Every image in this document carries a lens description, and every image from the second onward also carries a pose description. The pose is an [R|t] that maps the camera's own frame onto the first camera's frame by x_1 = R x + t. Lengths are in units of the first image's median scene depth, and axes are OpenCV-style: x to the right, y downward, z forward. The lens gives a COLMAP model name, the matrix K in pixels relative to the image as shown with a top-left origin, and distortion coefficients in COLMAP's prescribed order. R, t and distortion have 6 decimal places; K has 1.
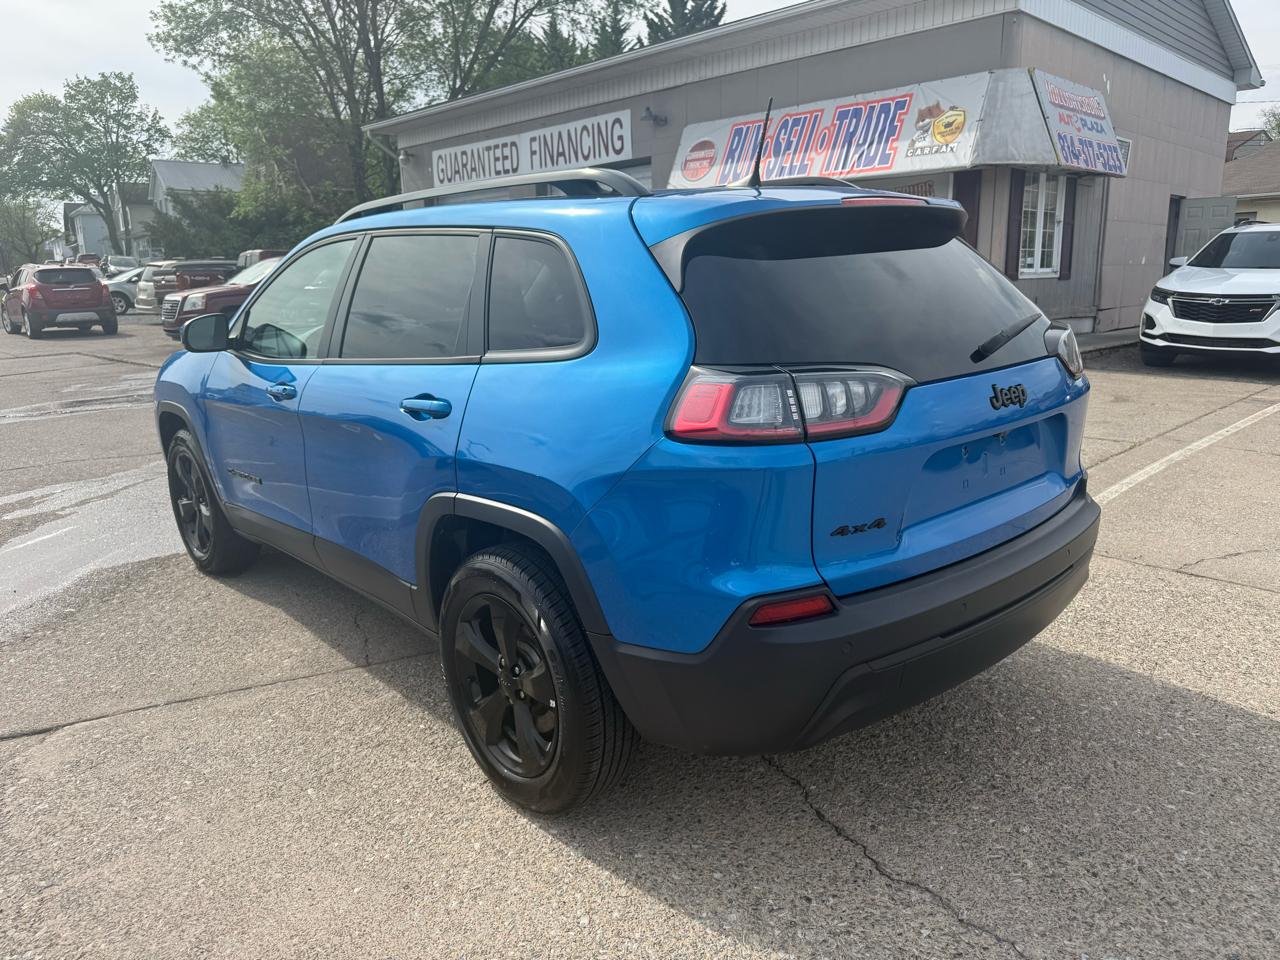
lens RADIAL K [[931.5, 0, 637.4], [0, 931.5, 485.4], [0, 0, 1]] dist [-0.004402, -0.002693]
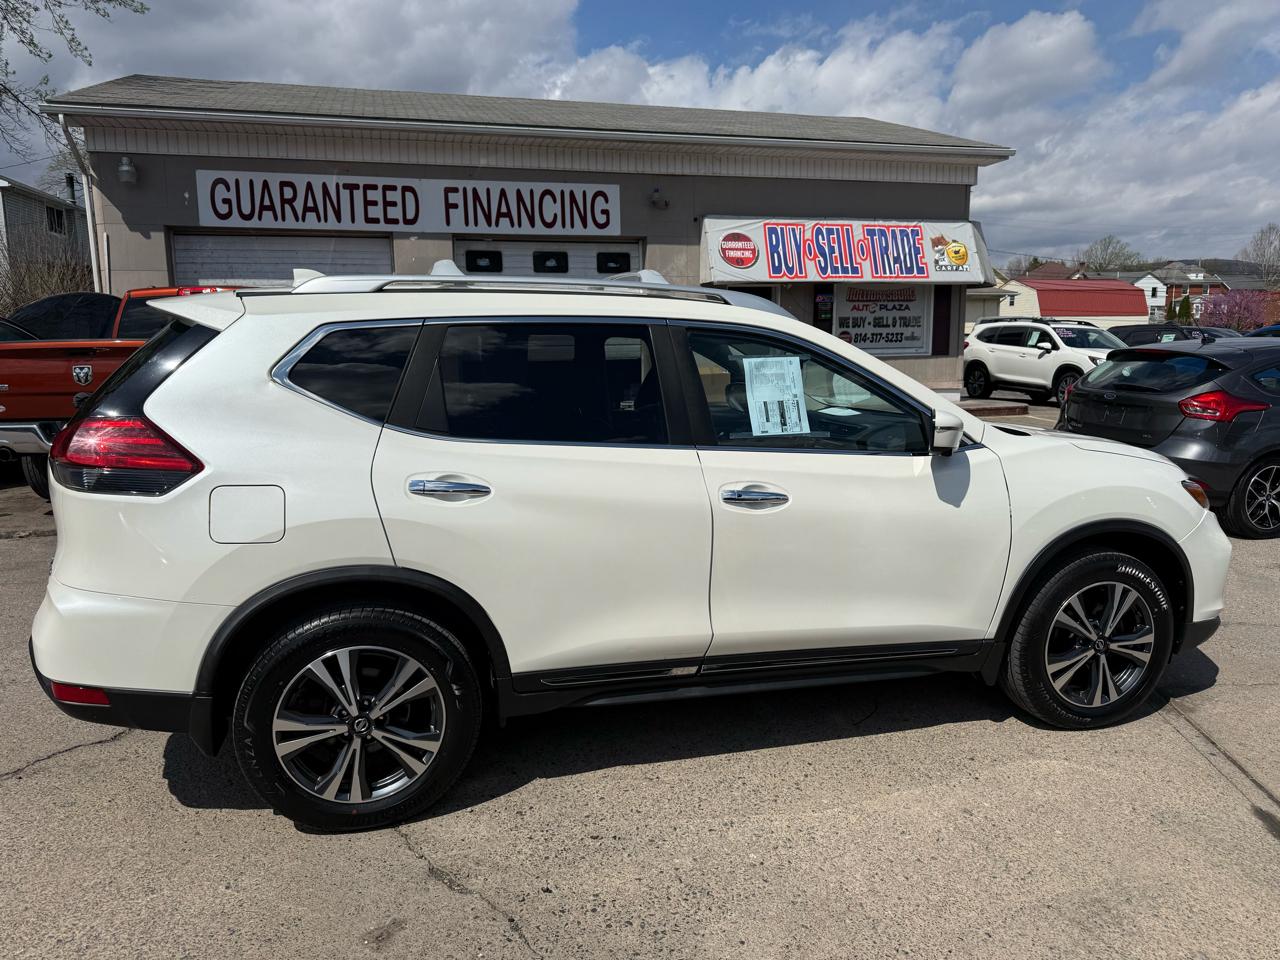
lens RADIAL K [[858.0, 0, 640.0], [0, 858.0, 480.0], [0, 0, 1]] dist [0.134071, -0.262643]
pose [[0.473553, -0.120915, 0.872426, -0.936341], [0.194246, 0.980480, 0.030454, -0.144433], [-0.859078, 0.155044, 0.487797, 0.670753]]
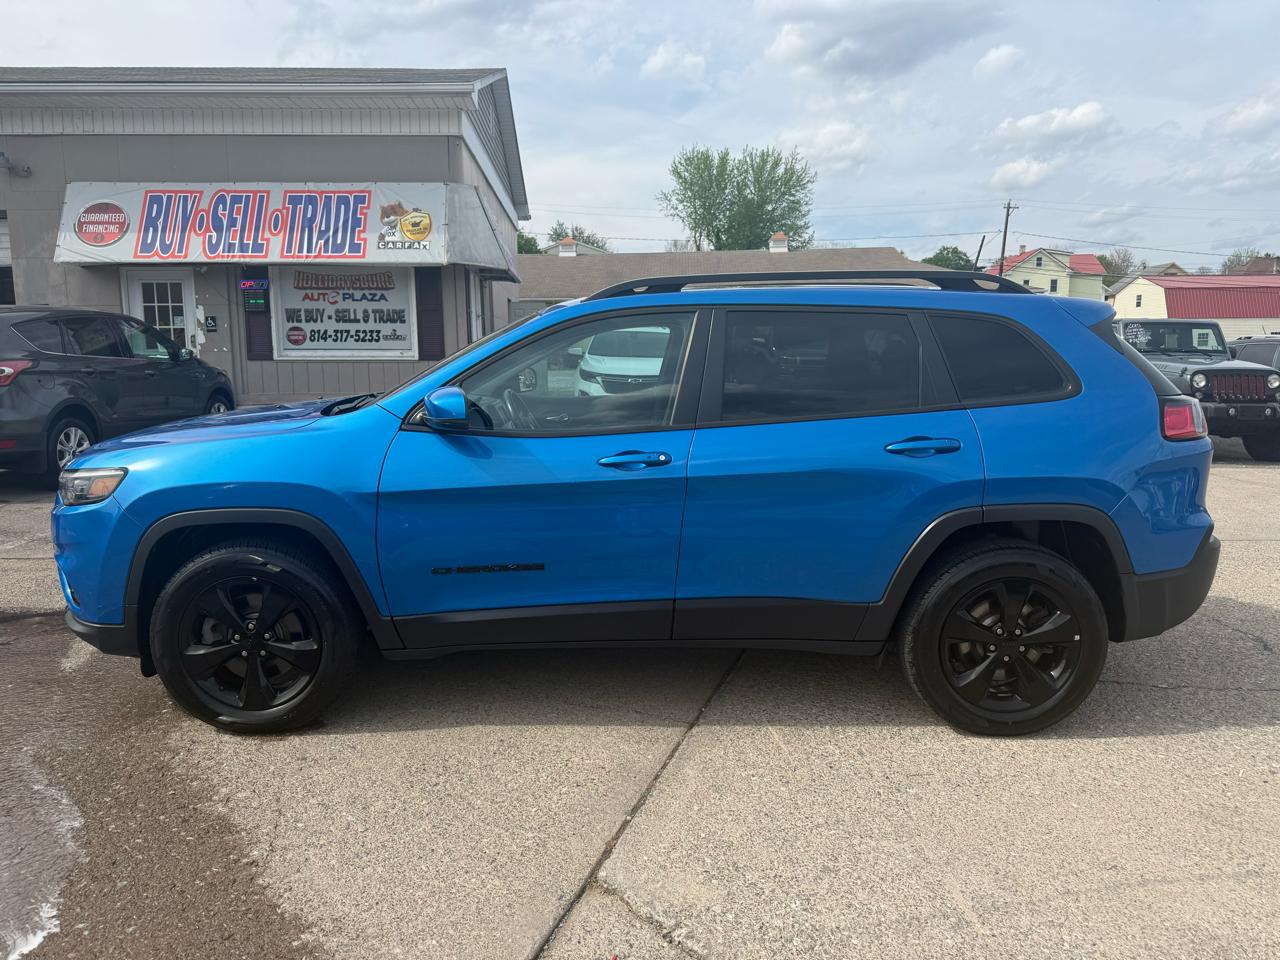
lens RADIAL K [[924.3, 0, 638.6], [0, 924.3, 494.4], [0, 0, 1]] dist [0.014229, -0.024534]
pose [[0.654938, -0.095392, 0.749637, -0.287411], [0.155599, 0.987767, -0.010249, -0.014125], [-0.739489, 0.123355, 0.661769, 0.093066]]
